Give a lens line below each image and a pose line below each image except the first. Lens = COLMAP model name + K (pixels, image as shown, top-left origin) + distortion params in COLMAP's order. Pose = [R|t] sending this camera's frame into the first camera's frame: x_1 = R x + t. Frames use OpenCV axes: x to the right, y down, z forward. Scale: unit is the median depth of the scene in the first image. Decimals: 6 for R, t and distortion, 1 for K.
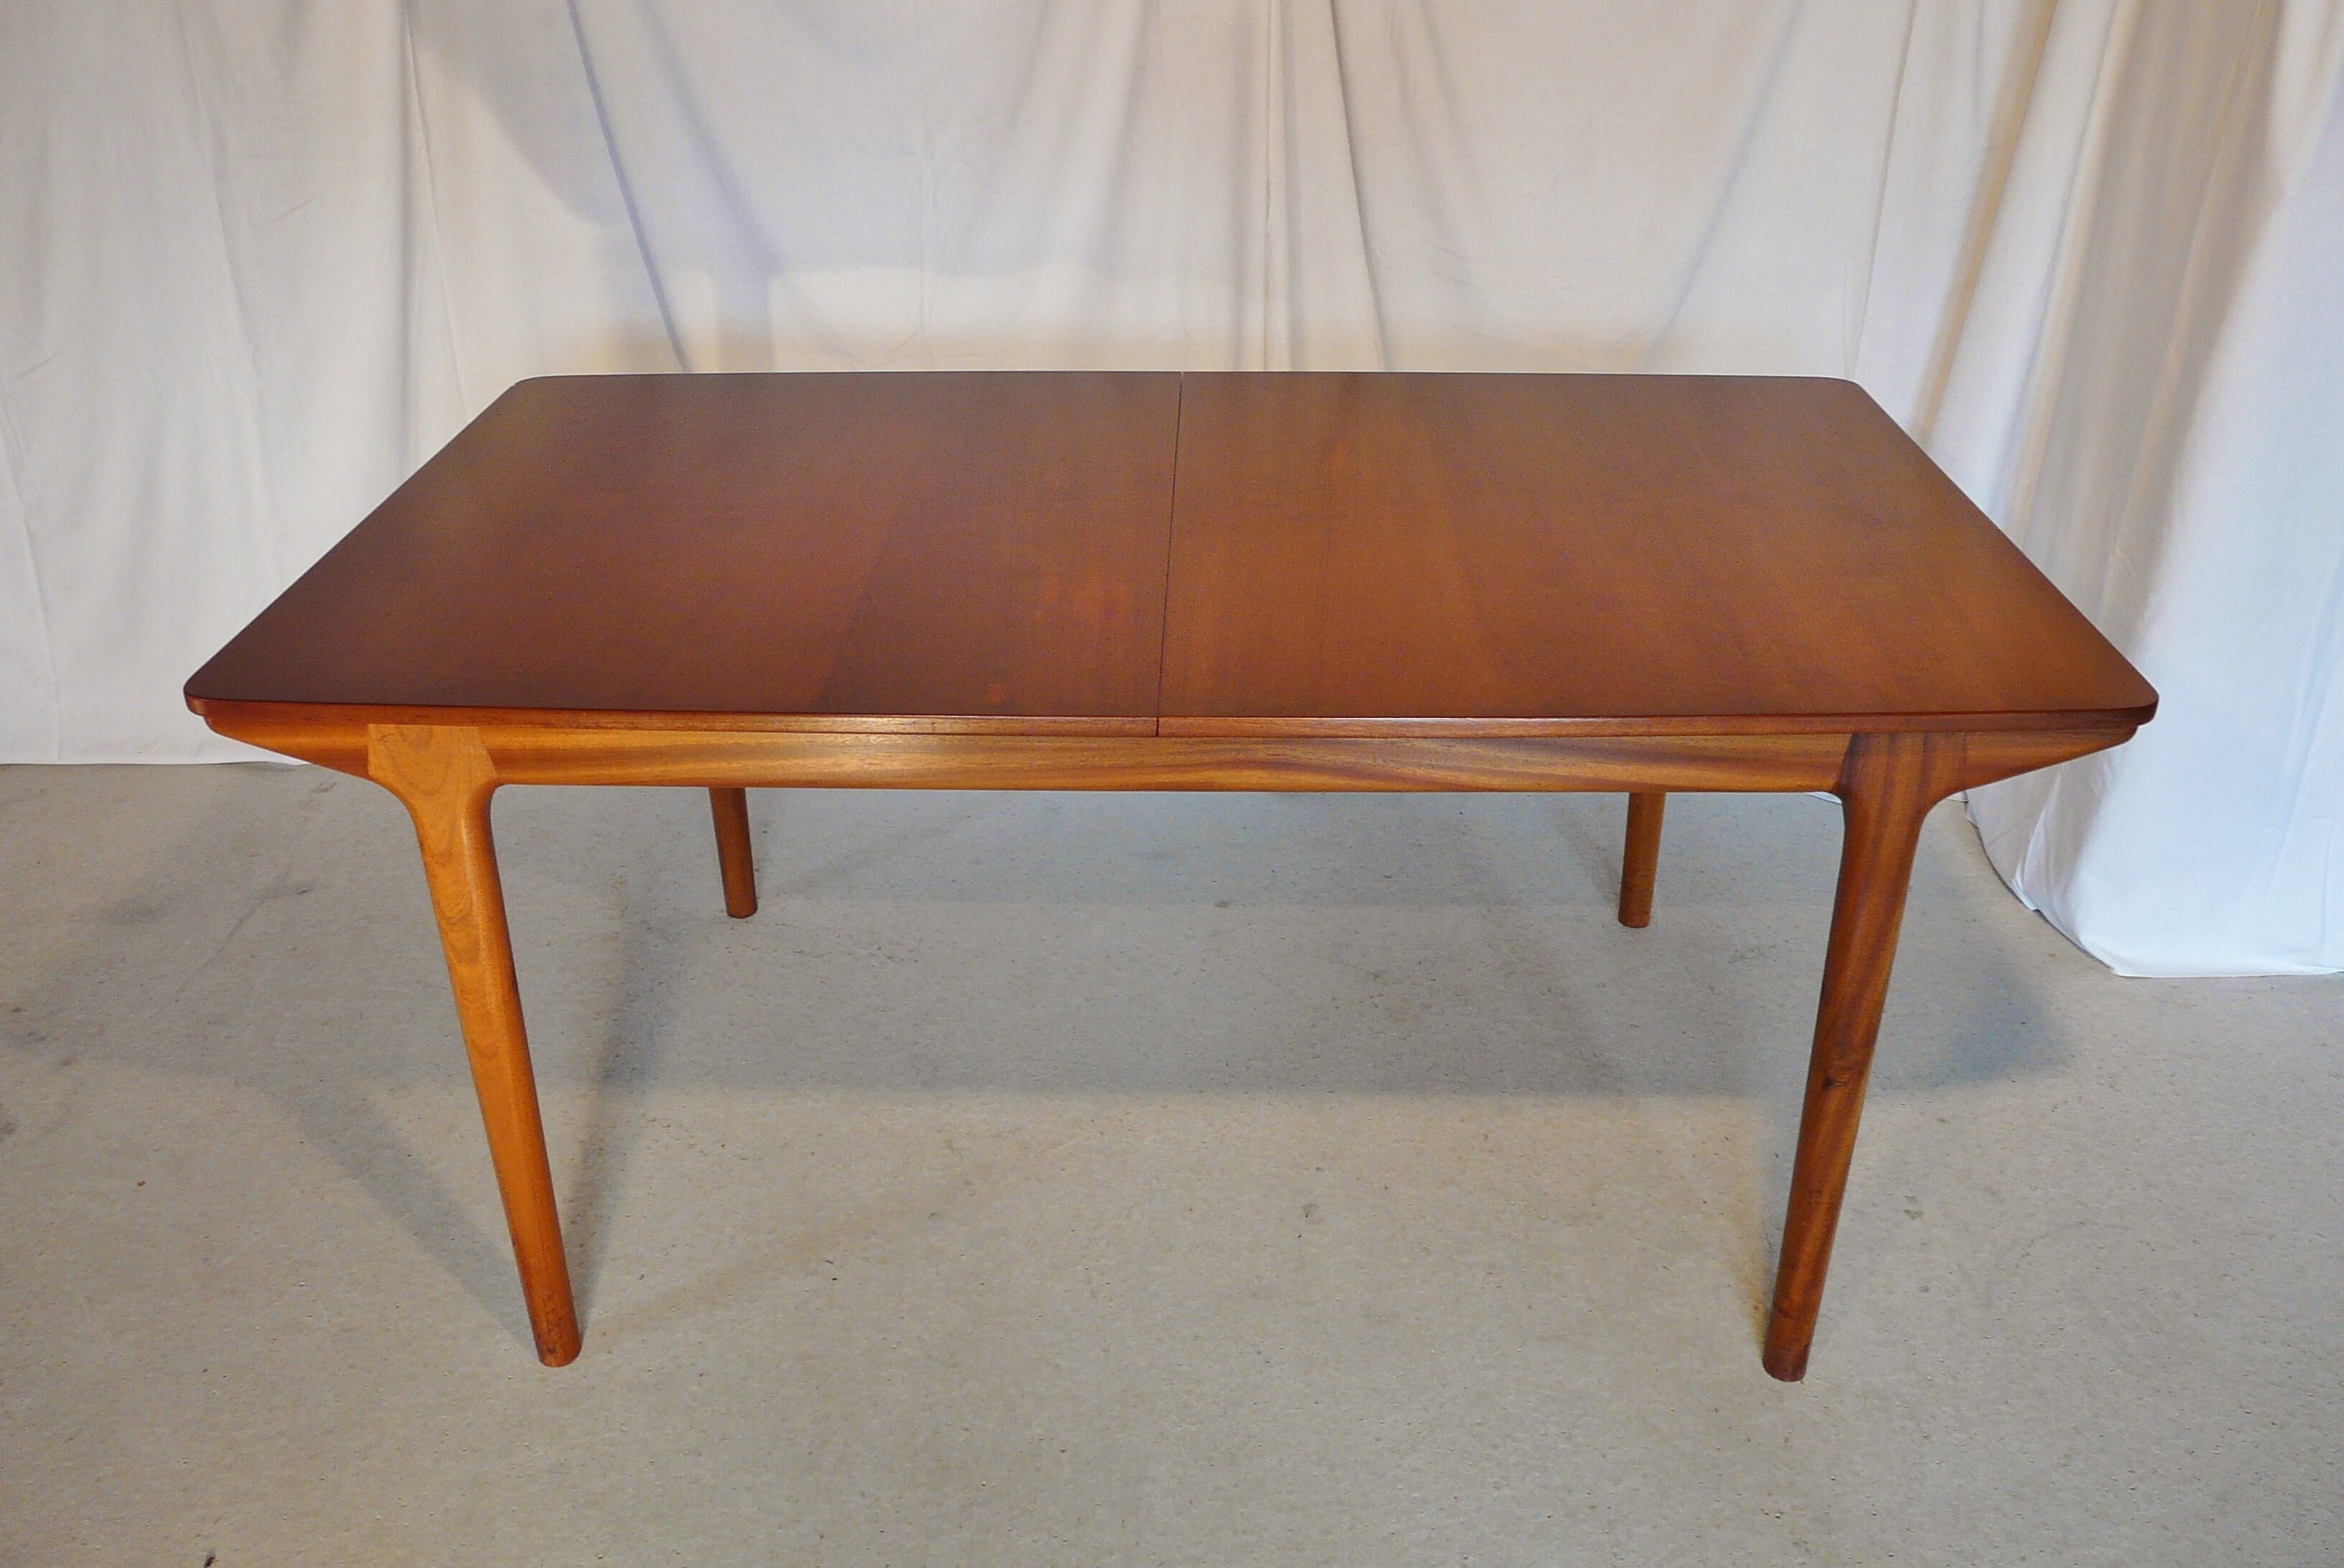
lens RADIAL K [[1903.1, 0, 1177.6], [0, 1903.1, 713.2], [0, 0, 1]] dist [-0.029735, 0.036456]
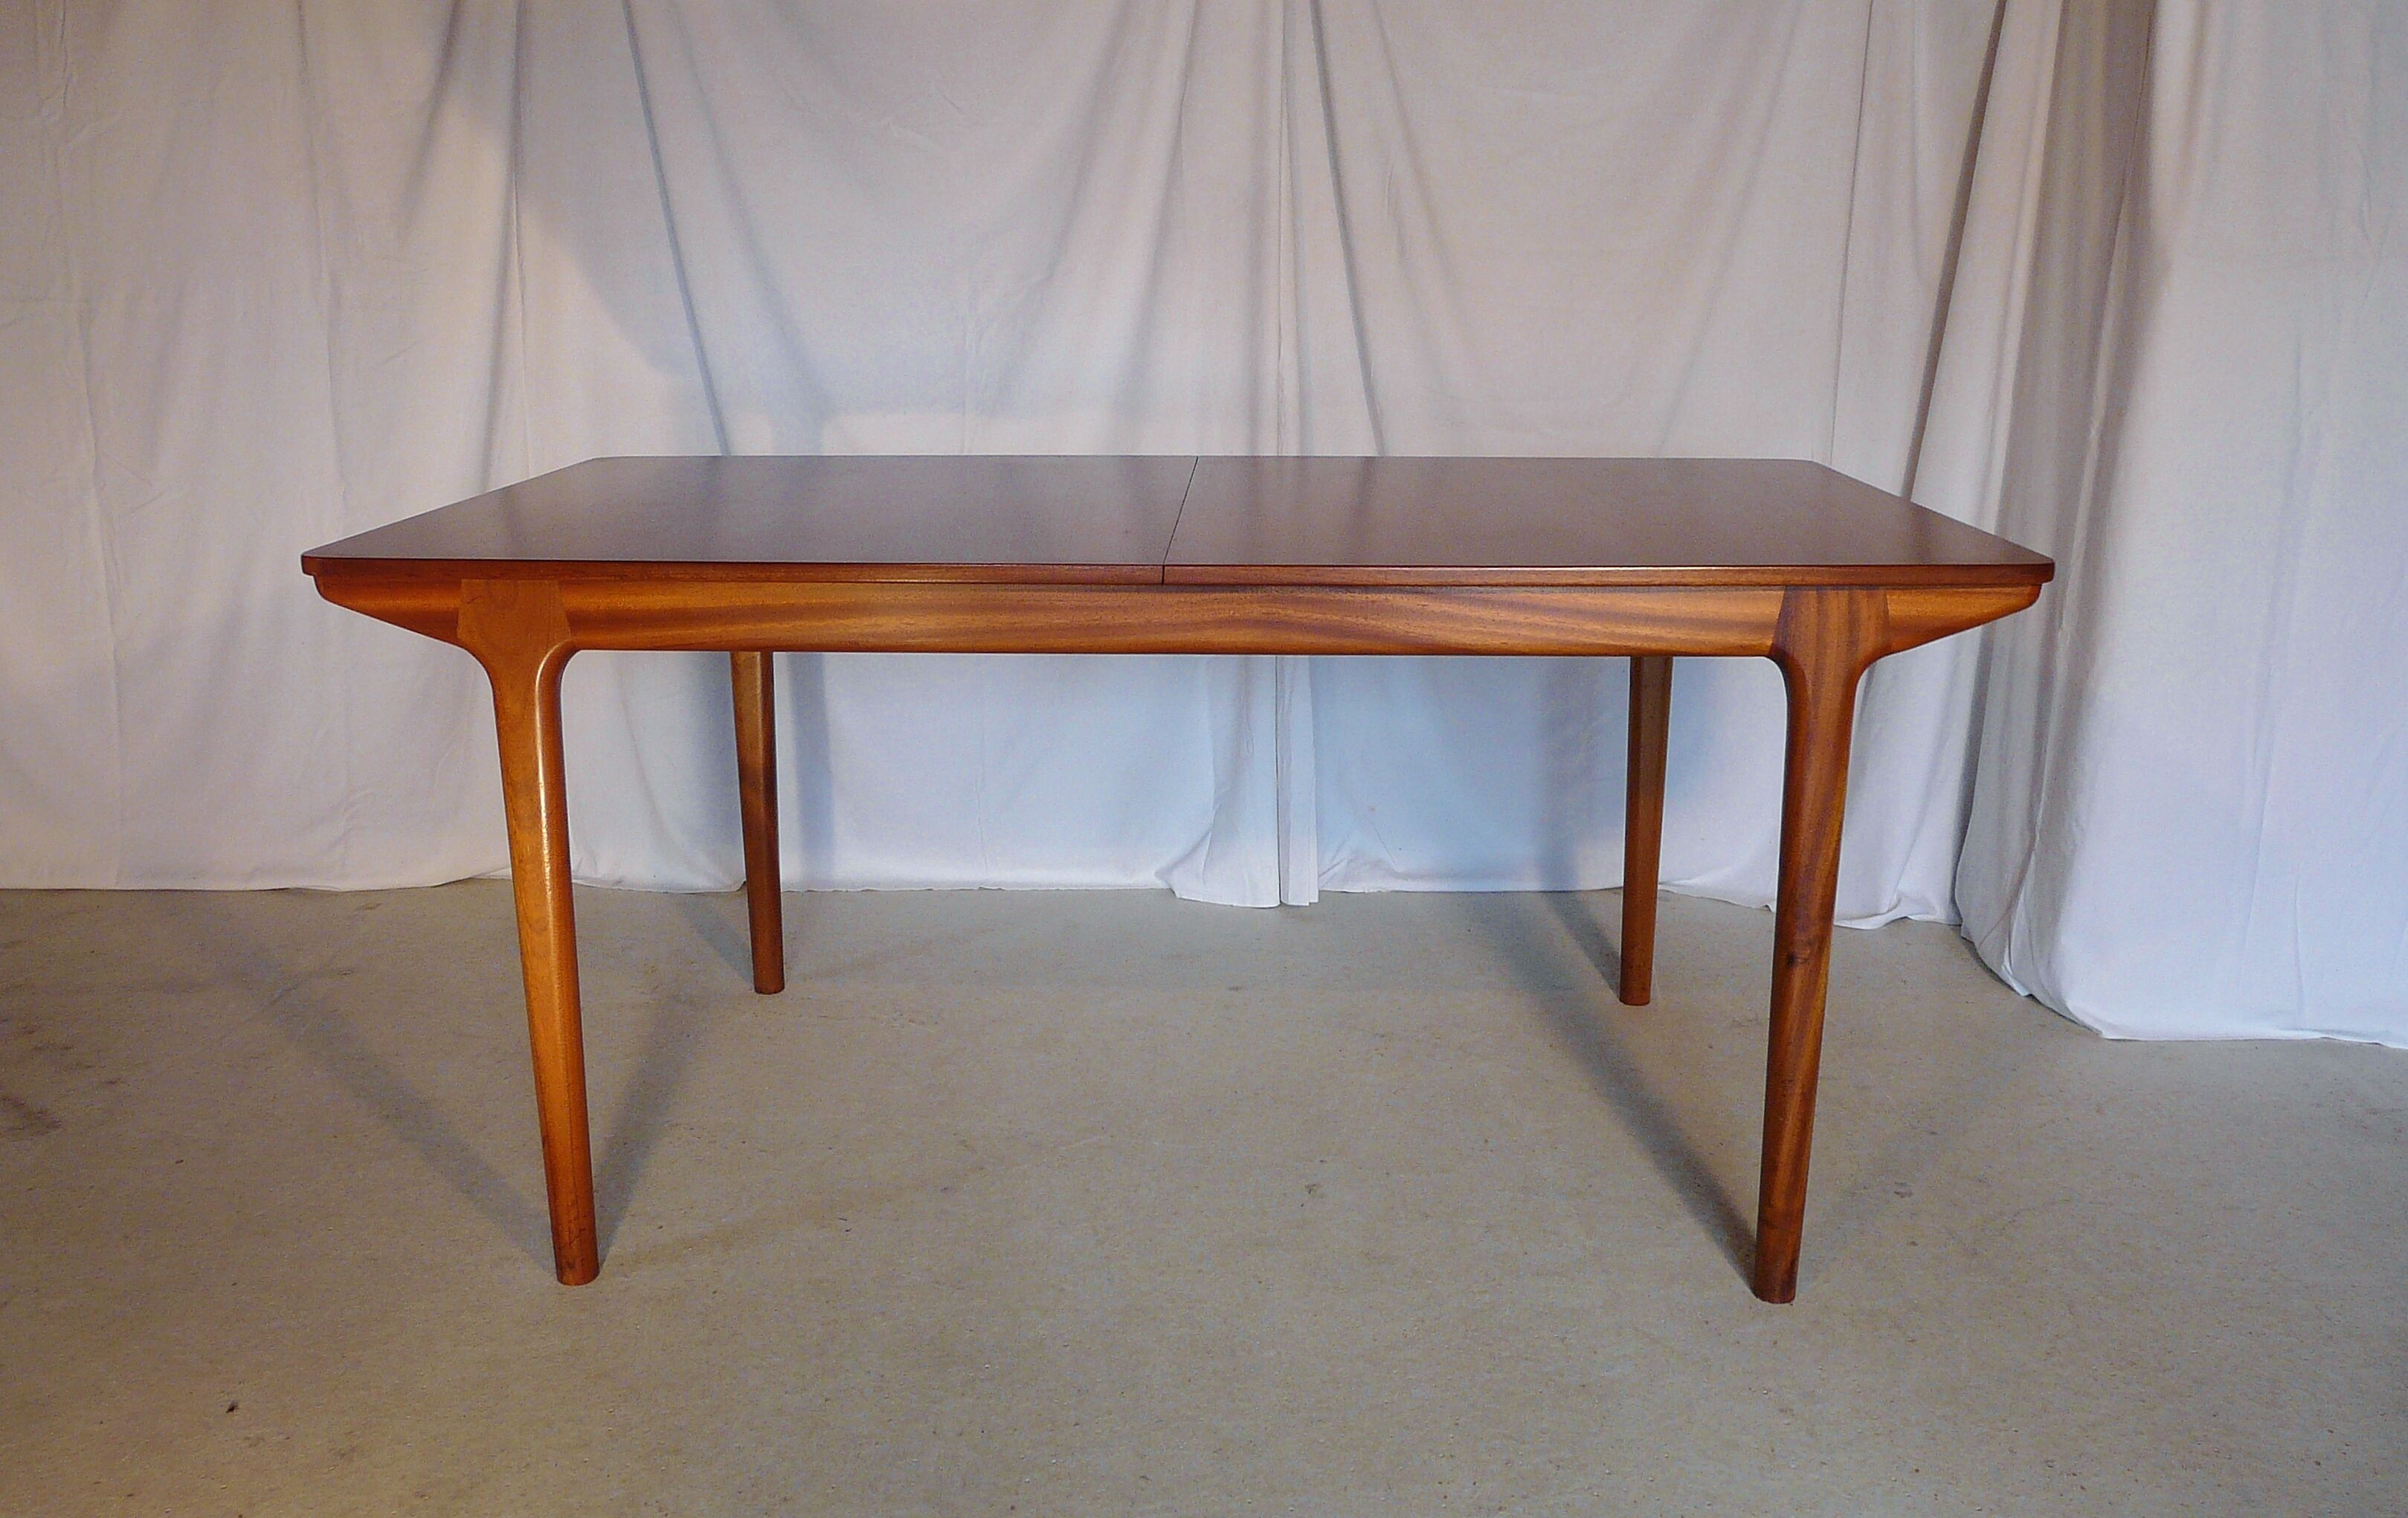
lens RADIAL K [[1964.0, 0, 1199.9], [0, 1964.0, 761.8], [0, 0, 1]] dist [-0.027378, 0.016527]
pose [[0.999941, 0.007610, -0.007687, 0.015085], [-0.009008, 0.979280, -0.202312, 0.251286], [0.005988, 0.202369, 0.979291, -0.083163]]
